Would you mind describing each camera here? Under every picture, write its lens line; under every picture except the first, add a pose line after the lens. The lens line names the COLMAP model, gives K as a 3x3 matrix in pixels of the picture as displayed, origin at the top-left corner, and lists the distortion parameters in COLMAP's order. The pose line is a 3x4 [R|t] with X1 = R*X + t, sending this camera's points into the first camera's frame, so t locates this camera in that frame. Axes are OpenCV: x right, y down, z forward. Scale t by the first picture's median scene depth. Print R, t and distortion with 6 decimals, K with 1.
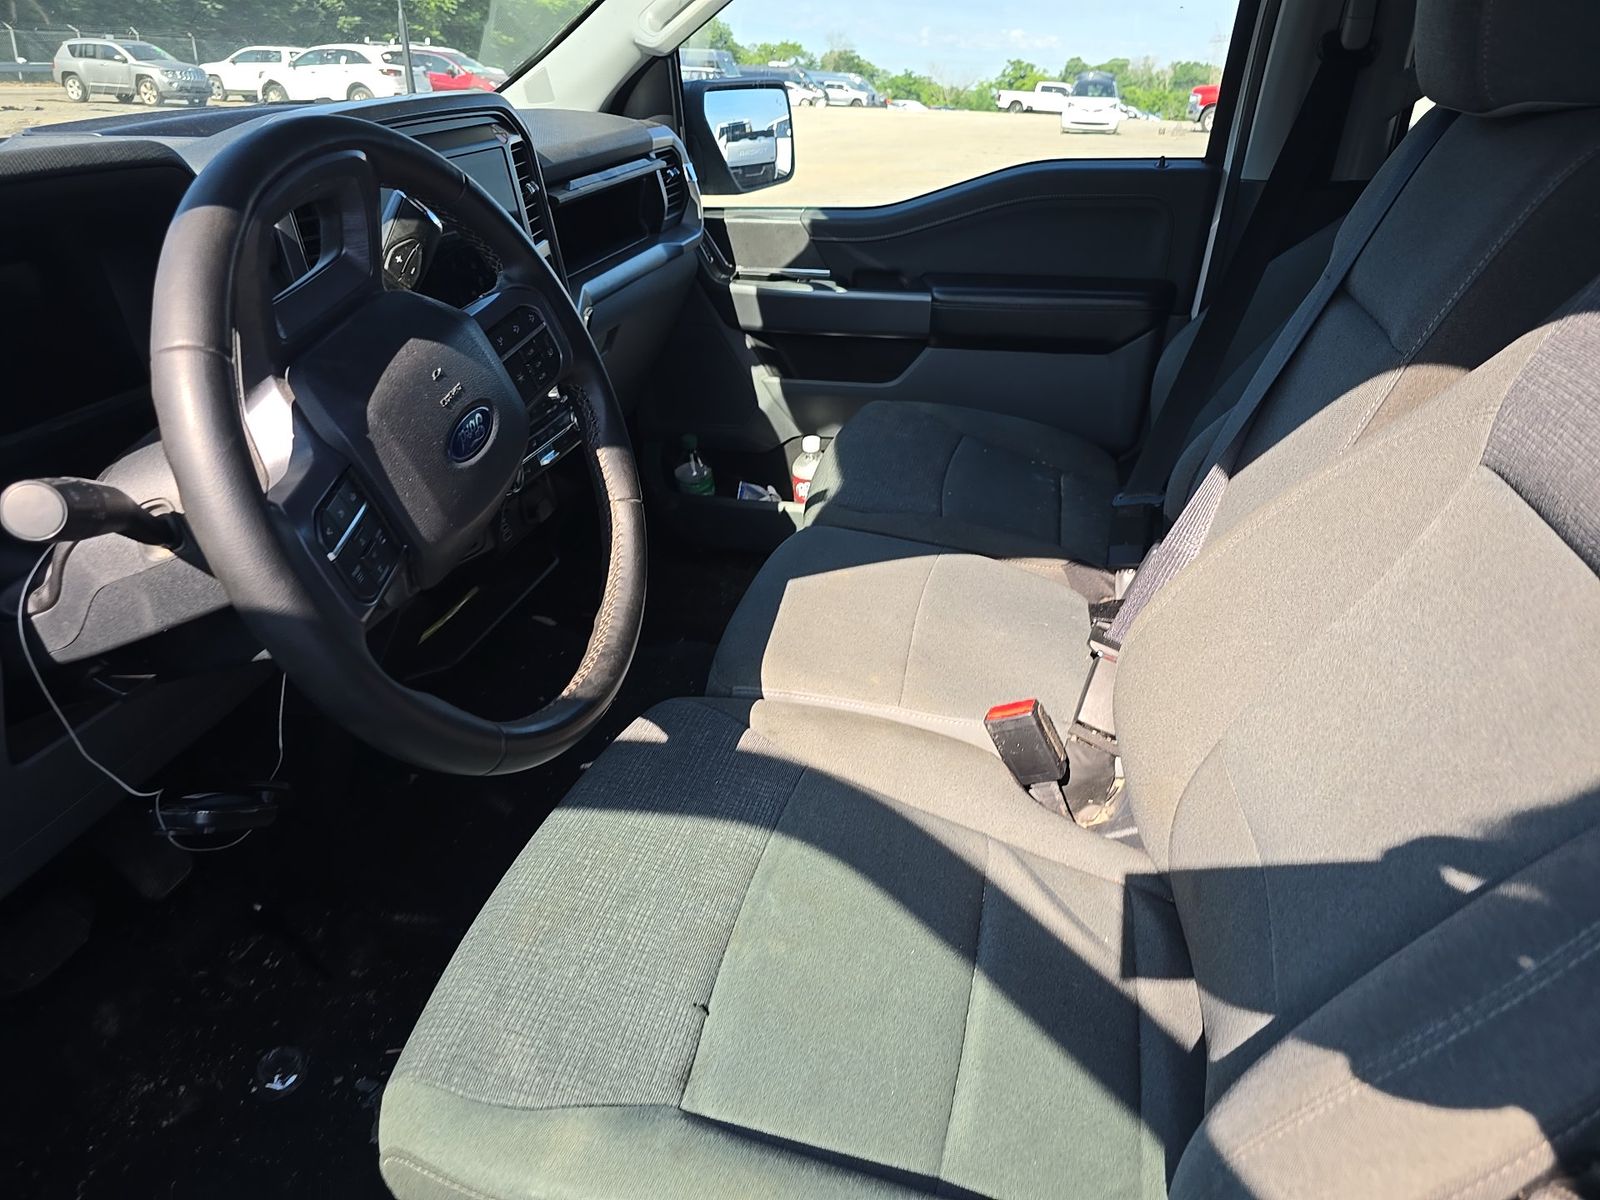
lens RADIAL K [[1079.0, 0, 800.3], [0, 1079.0, 601.8], [0, 0, 1]] dist [0.036514, -0.031240]
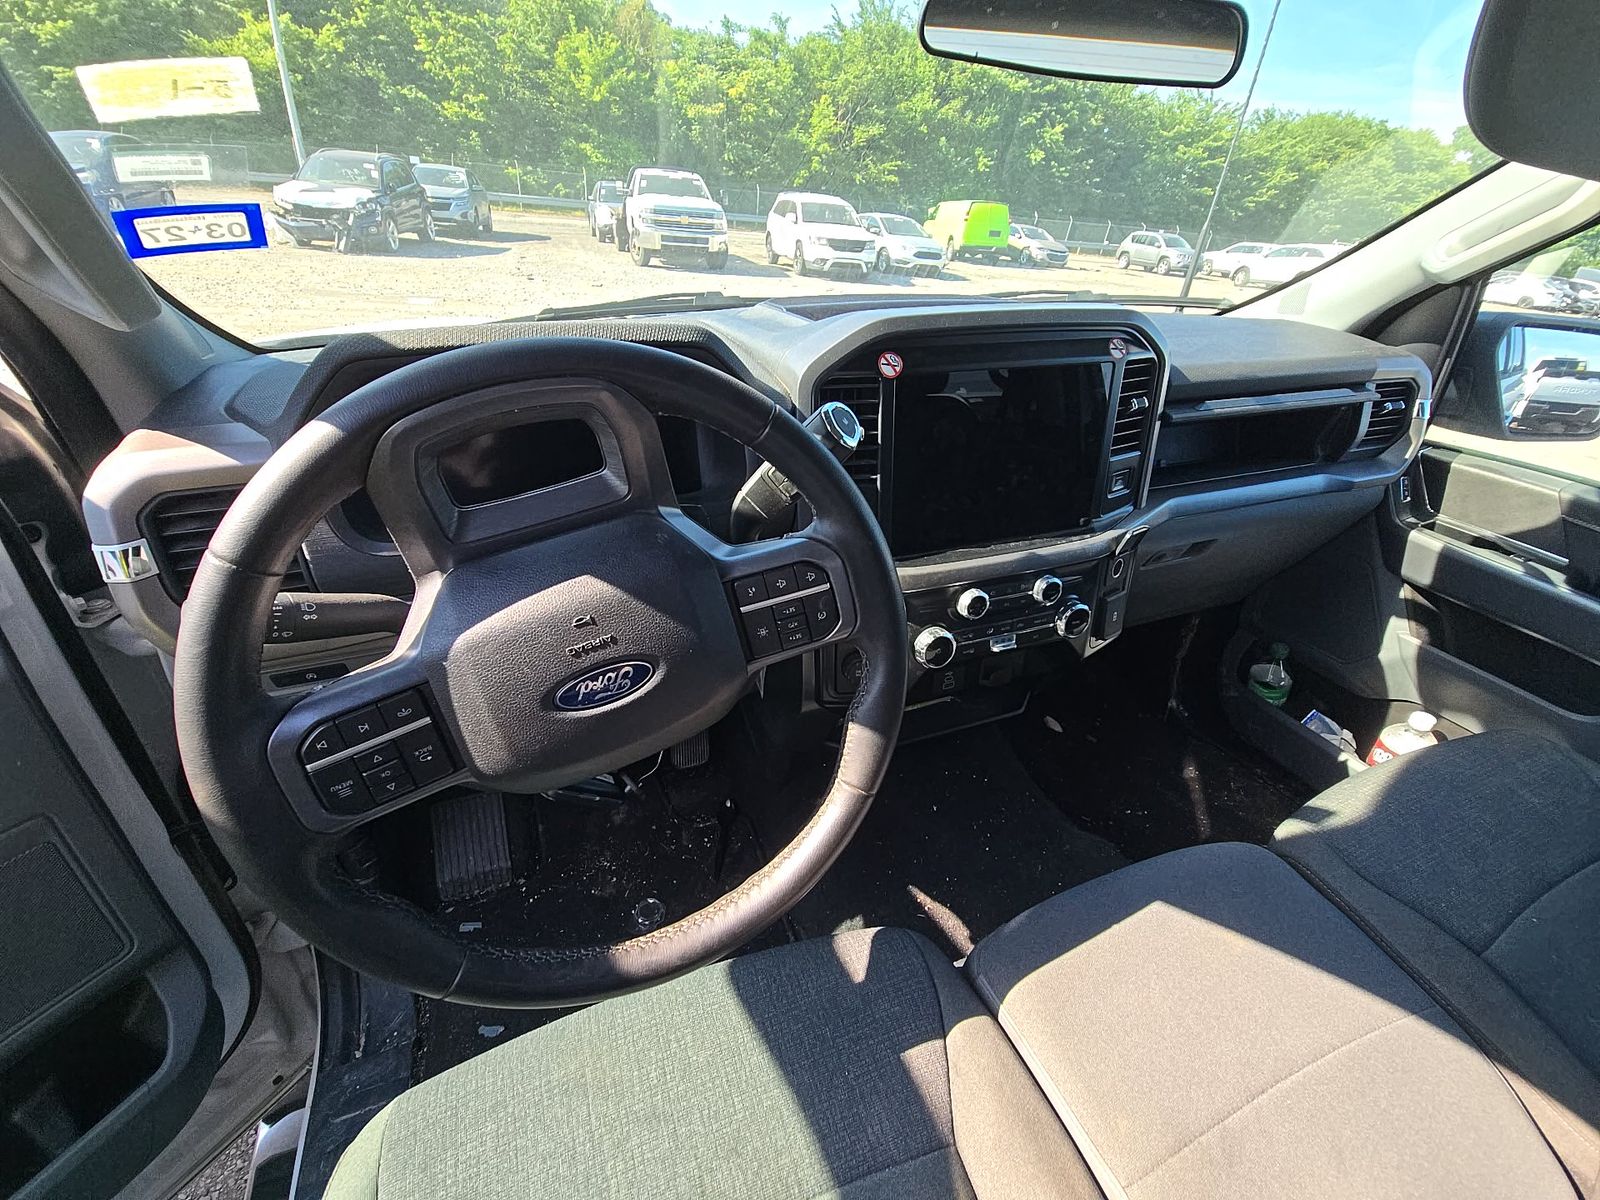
lens RADIAL K [[644.5, 0, 804.7], [0, 644.5, 603.7], [0, 0, 1]] dist [0.006966, -0.004363]
pose [[0.563786, 0.443629, -0.696663, 0.055634], [-0.413166, 0.881858, 0.227199, -0.151783], [0.715150, 0.159746, 0.680472, 0.266446]]
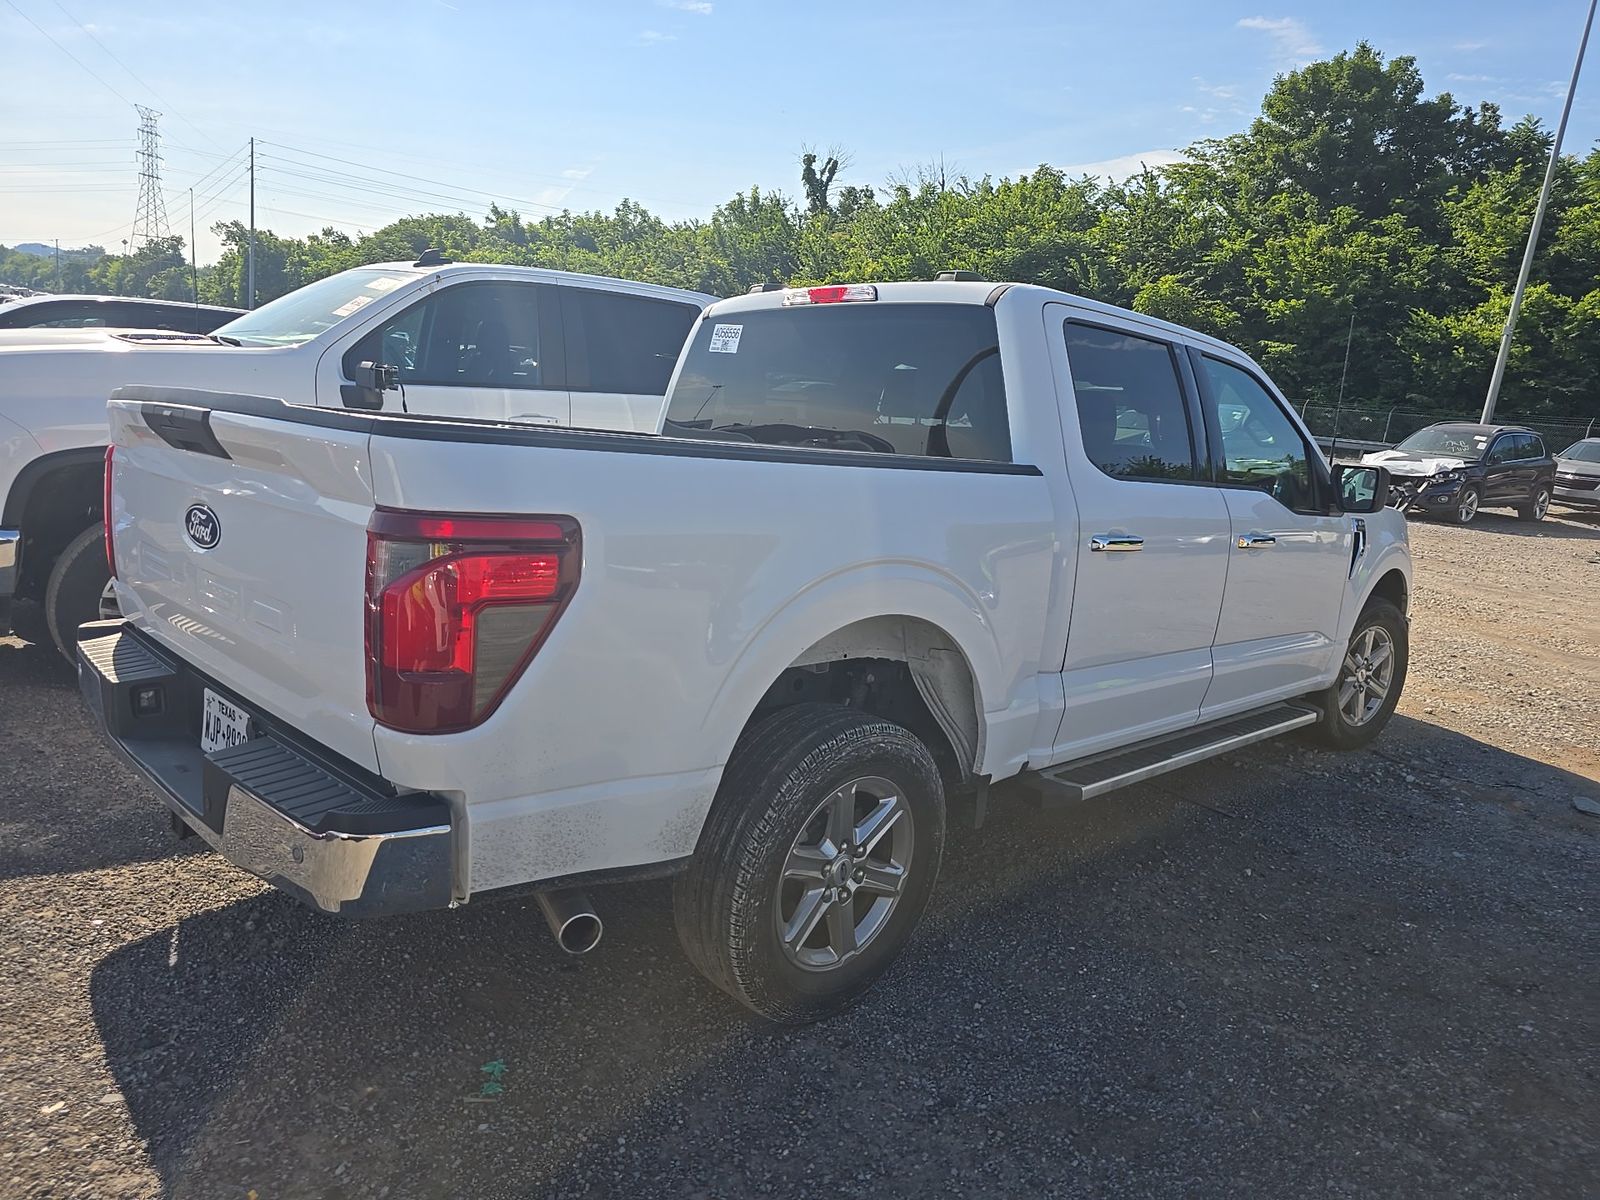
lens RADIAL K [[1079.0, 0, 807.3], [0, 1079.0, 594.7], [0, 0, 1]] dist [0.036514, -0.031240]
pose [[-0.532163, 0.092448, -0.841580, 1.982330], [-0.452353, 0.809199, 0.374931, -0.508532], [0.715667, 0.580216, -0.388806, 1.056047]]
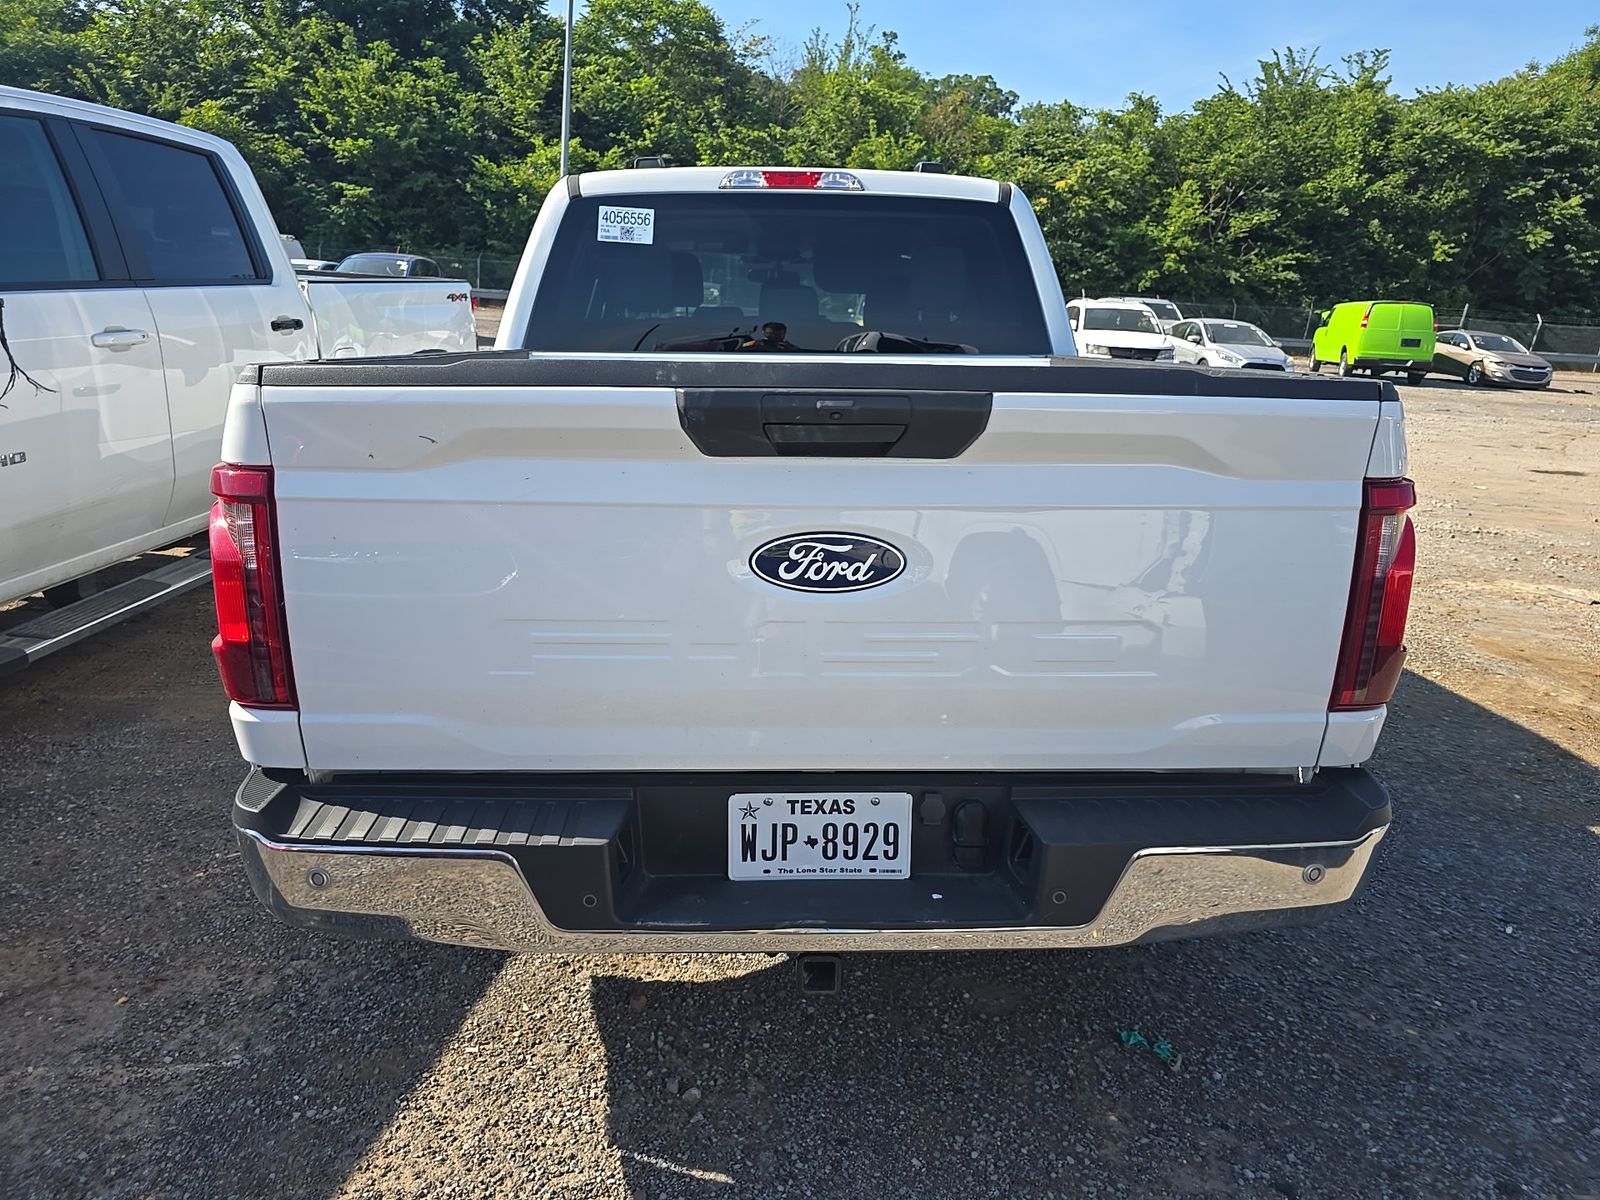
lens RADIAL K [[1079.0, 0, 795.4], [0, 1079.0, 602.2], [0, 0, 1]] dist [0.036514, -0.031240]
pose [[0.242976, 0.250532, -0.937121, 2.066110], [-0.467294, 0.876819, 0.113251, 0.006415], [0.850058, 0.410394, 0.330118, 0.034366]]
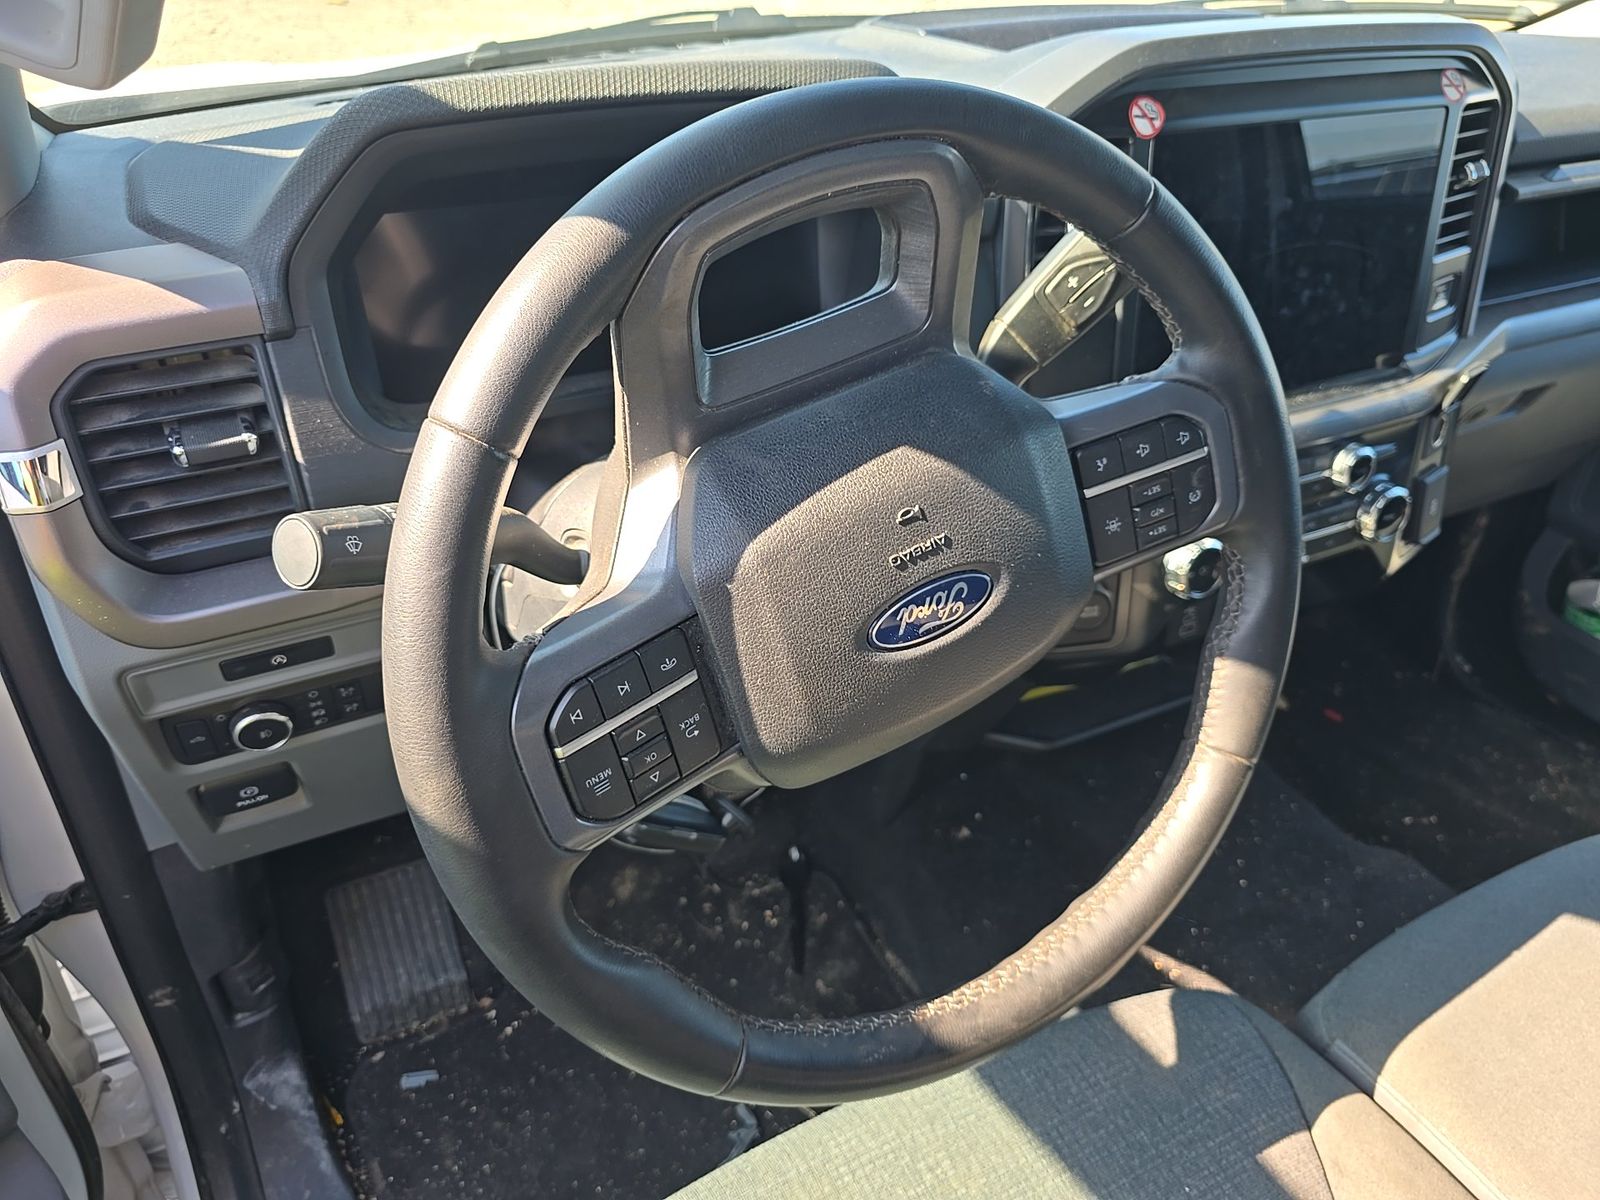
lens RADIAL K [[1079.0, 0, 802.0], [0, 1079.0, 601.5], [0, 0, 1]] dist [0.036514, -0.031240]
pose [[0.642373, 0.435594, -0.630567, 0.014050], [-0.376426, 0.896017, 0.235492, -0.101570], [0.667578, 0.086088, 0.739547, 0.177852]]
